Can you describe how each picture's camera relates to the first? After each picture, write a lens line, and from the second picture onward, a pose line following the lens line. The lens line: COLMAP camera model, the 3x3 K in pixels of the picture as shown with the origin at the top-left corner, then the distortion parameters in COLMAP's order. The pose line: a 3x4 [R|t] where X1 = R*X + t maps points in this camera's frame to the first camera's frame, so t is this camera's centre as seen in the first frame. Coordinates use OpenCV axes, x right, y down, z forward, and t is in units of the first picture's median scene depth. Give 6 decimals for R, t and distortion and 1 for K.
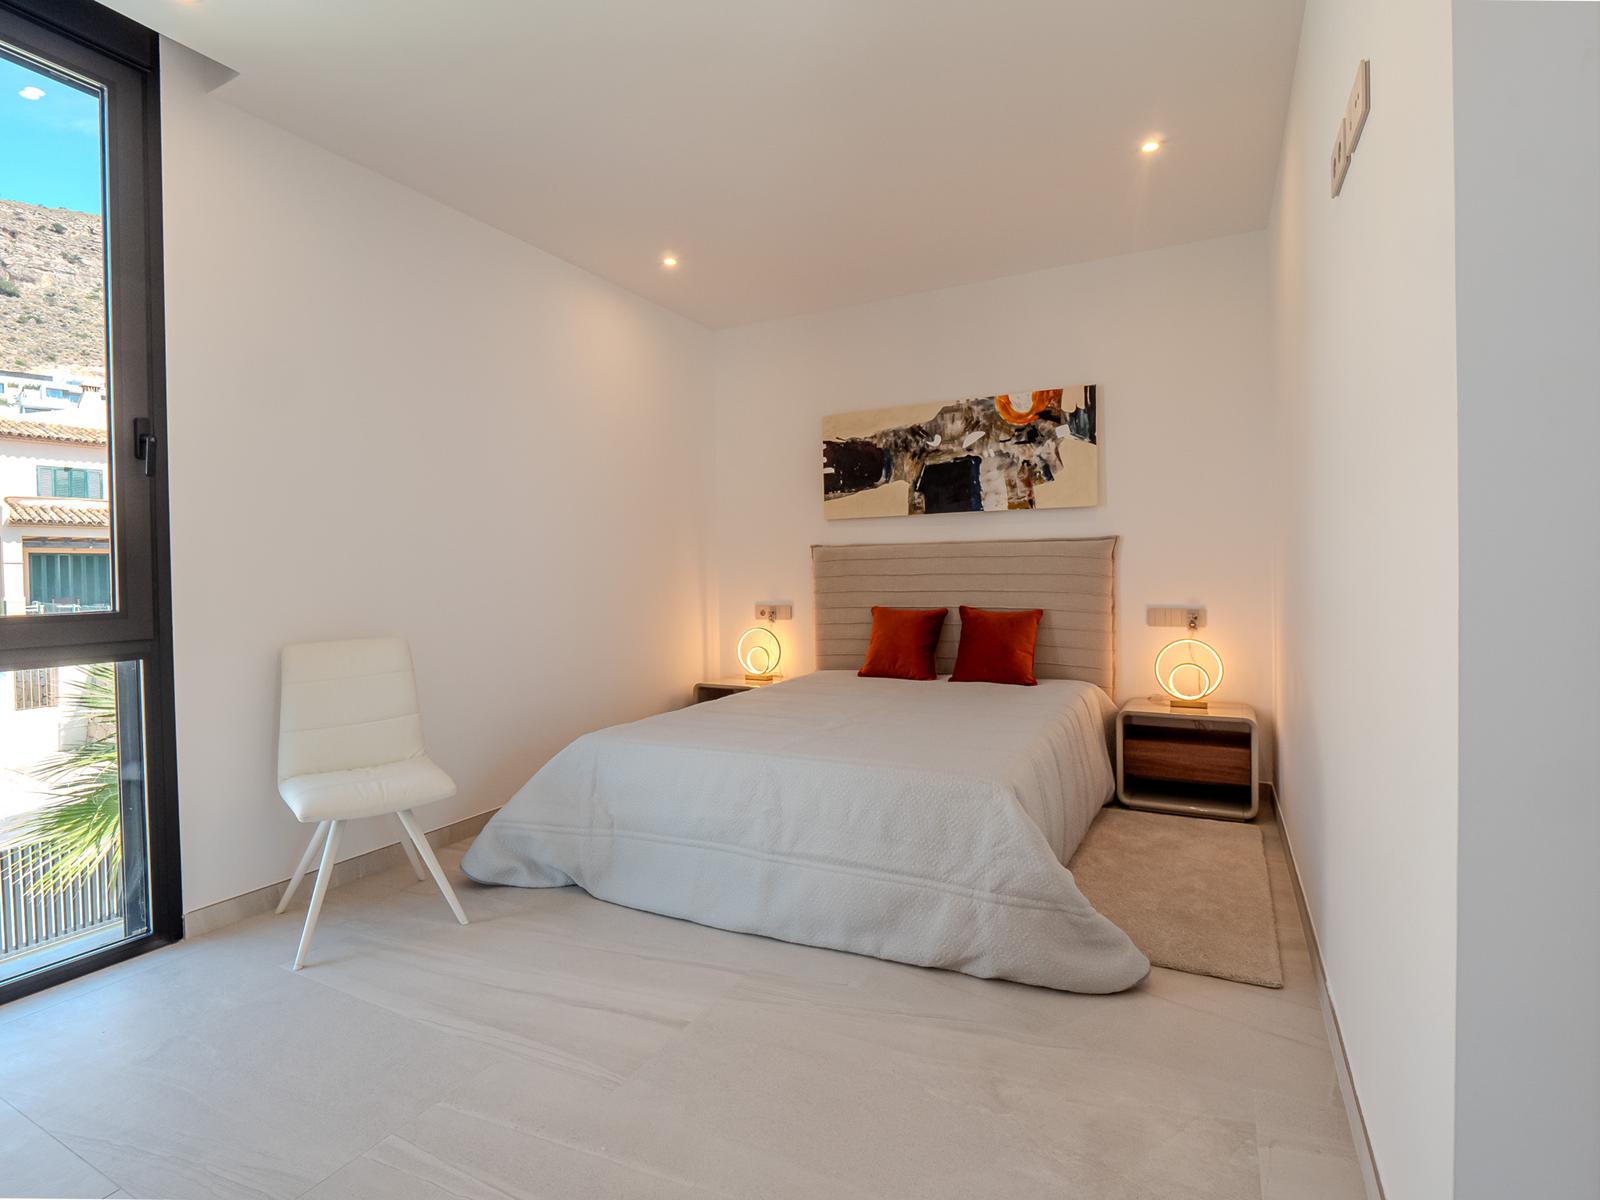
lens RADIAL K [[807.2, 0, 809.1], [0, 807.2, 597.7], [0, 0, 1]] dist [-0.018407, -0.002929]
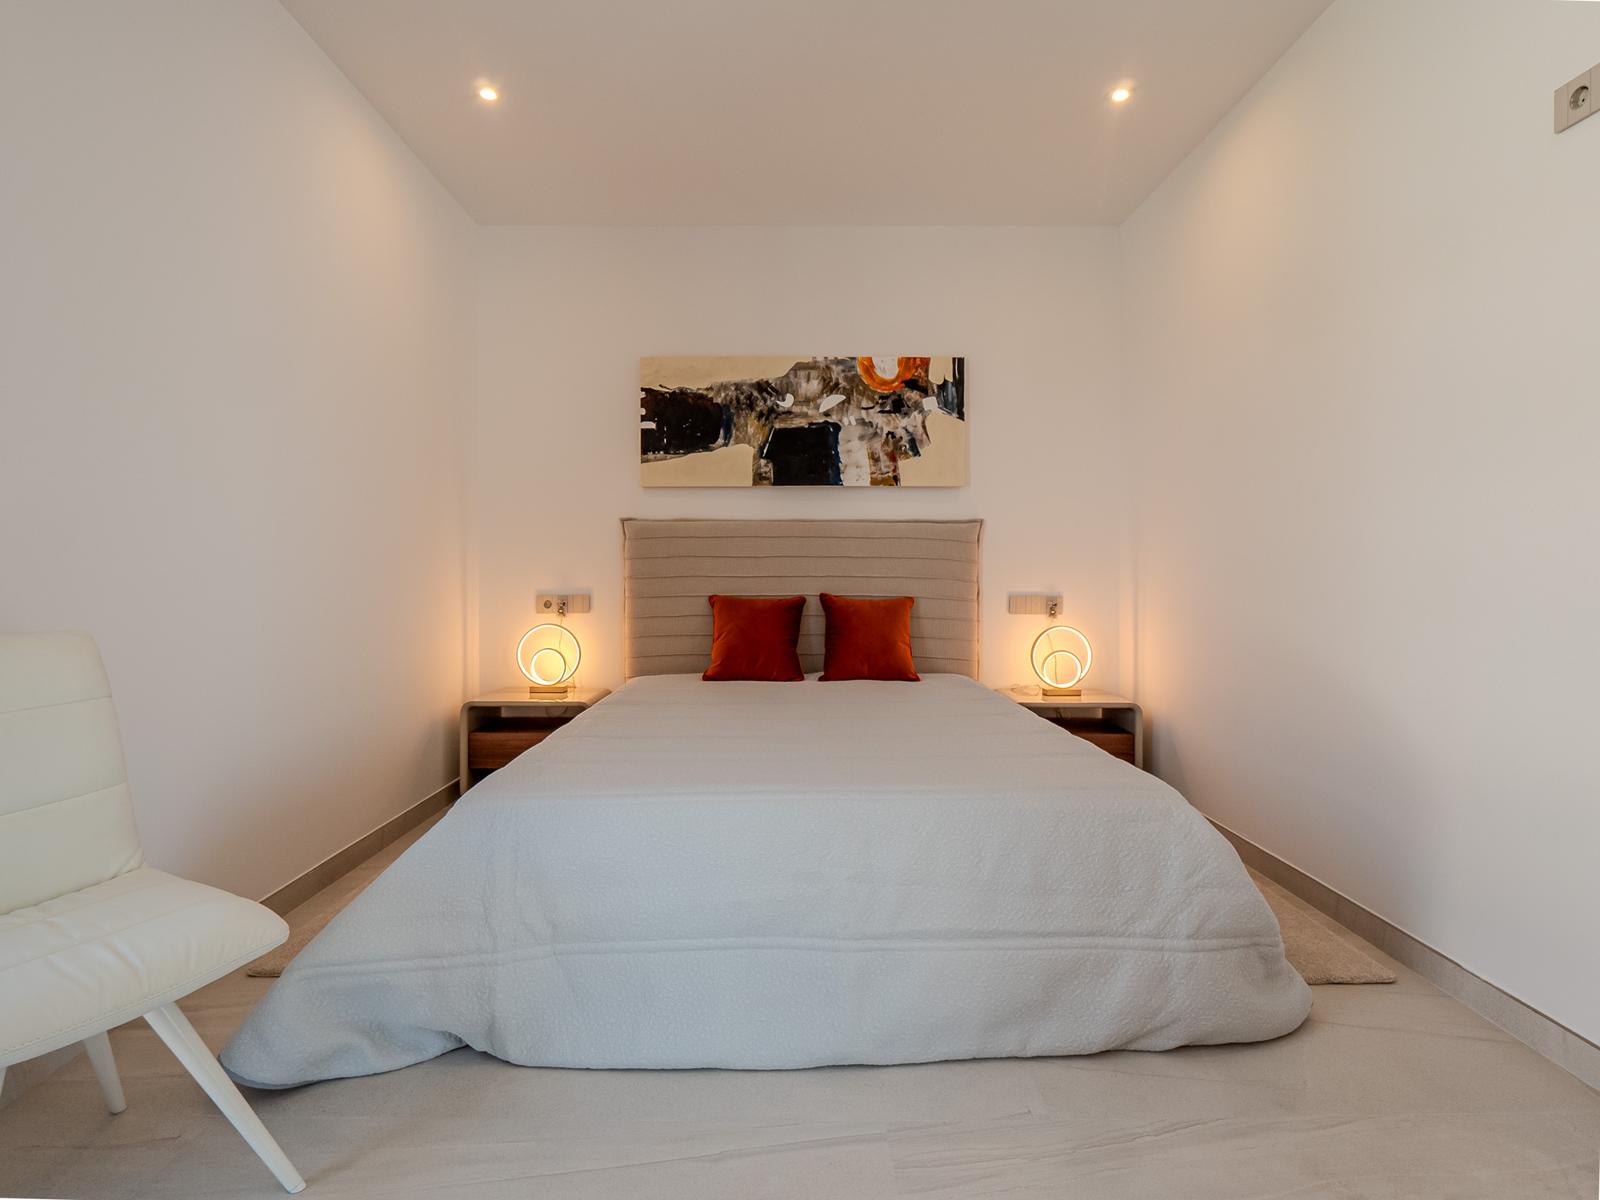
lens RADIAL K [[807.2, 0, 797.0], [0, 807.2, 590.9], [0, 0, 1]] dist [-0.018407, -0.002929]
pose [[0.884092, 0.006932, 0.467261, -0.250048], [0.001022, 0.999859, -0.016767, 0.023027], [-0.467312, 0.015301, 0.883960, 0.260140]]
